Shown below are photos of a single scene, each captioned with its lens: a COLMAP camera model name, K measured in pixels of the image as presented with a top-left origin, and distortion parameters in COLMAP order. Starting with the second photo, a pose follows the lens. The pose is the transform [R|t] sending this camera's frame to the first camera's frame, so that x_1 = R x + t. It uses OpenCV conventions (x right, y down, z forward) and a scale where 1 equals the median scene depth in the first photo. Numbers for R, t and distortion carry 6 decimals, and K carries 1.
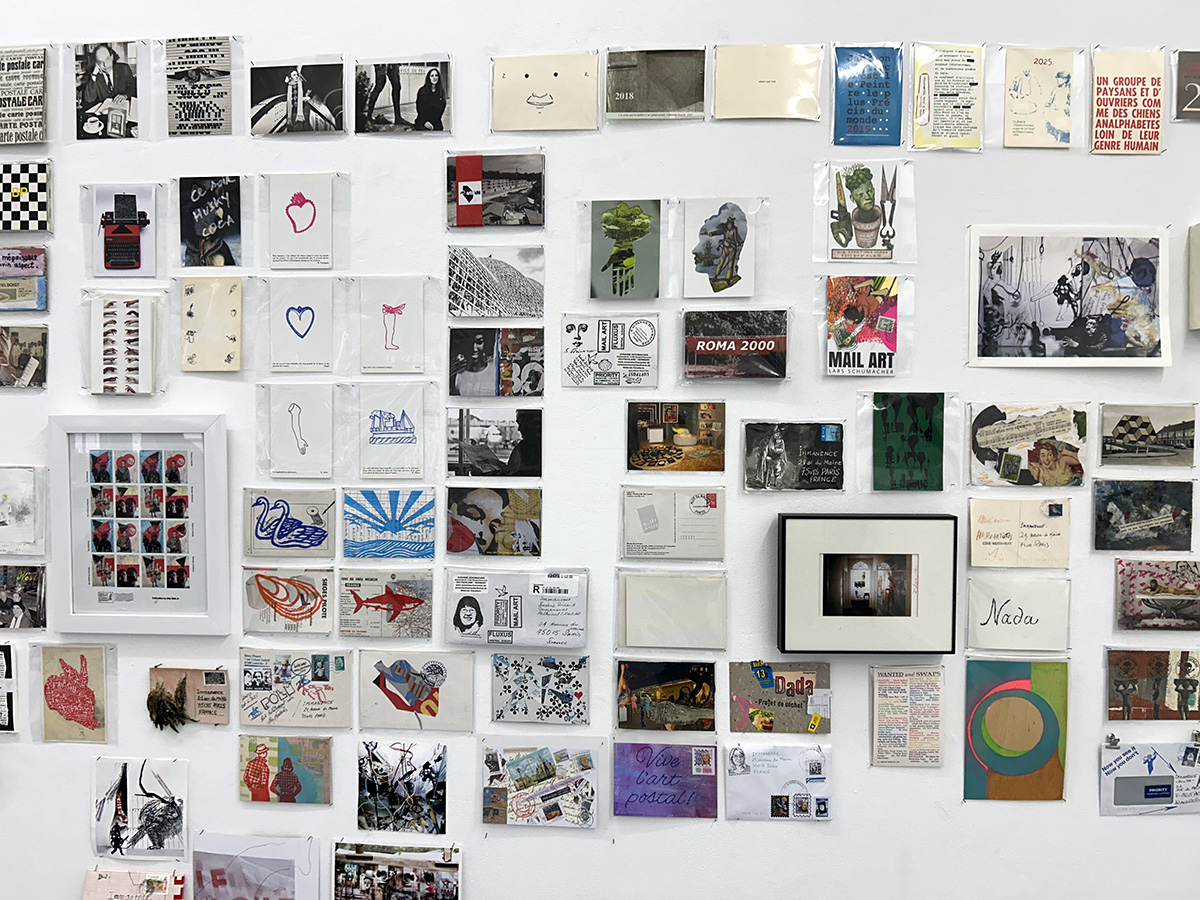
lens RADIAL K [[904.4, 0, 601.3], [0, 904.4, 456.0], [0, 0, 1]] dist [0.053054, -0.056935]
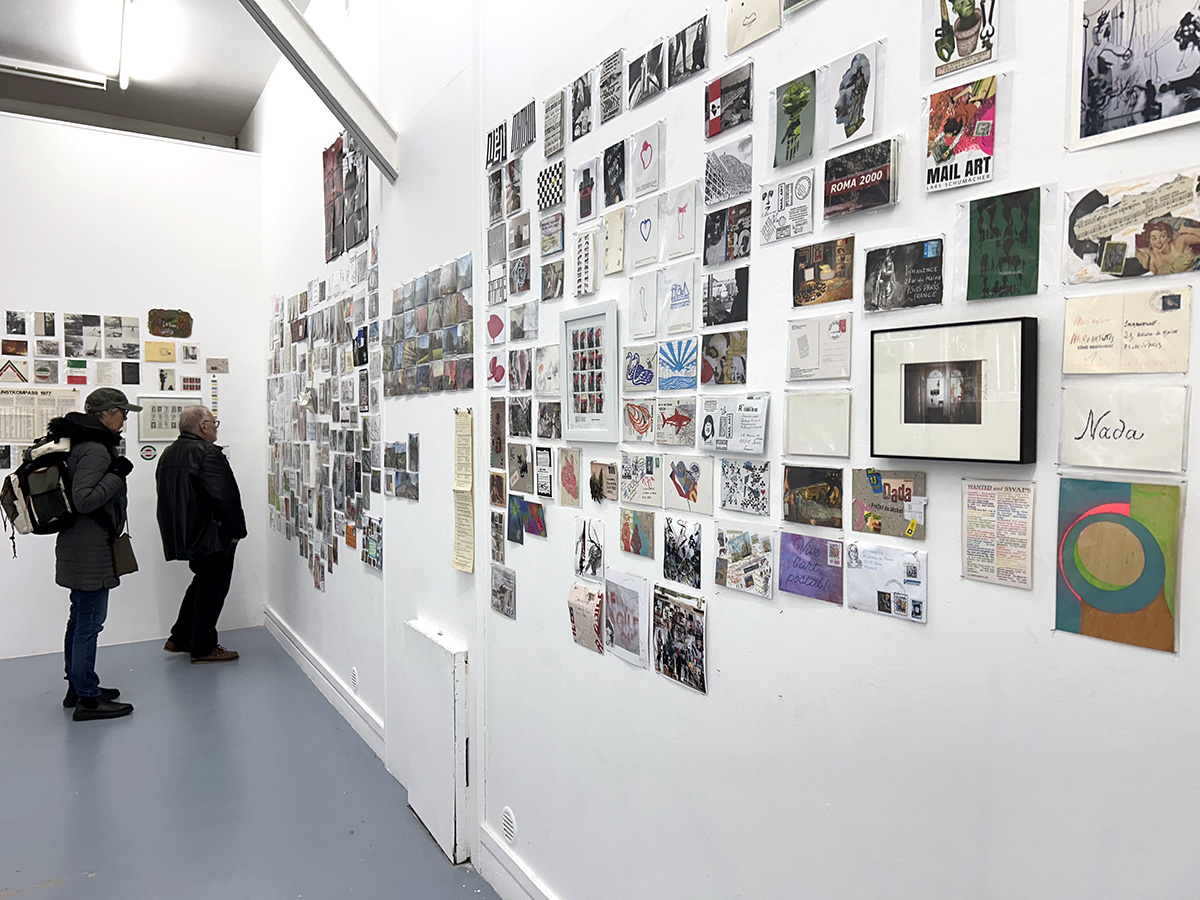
lens RADIAL K [[904.4, 0, 601.3], [0, 904.4, 456.0], [0, 0, 1]] dist [0.053054, -0.056935]
pose [[0.578326, 0.035967, -0.815013, 0.853380], [-0.016417, 0.999338, 0.032452, 0.174618], [0.815641, -0.005388, 0.578533, 0.092827]]
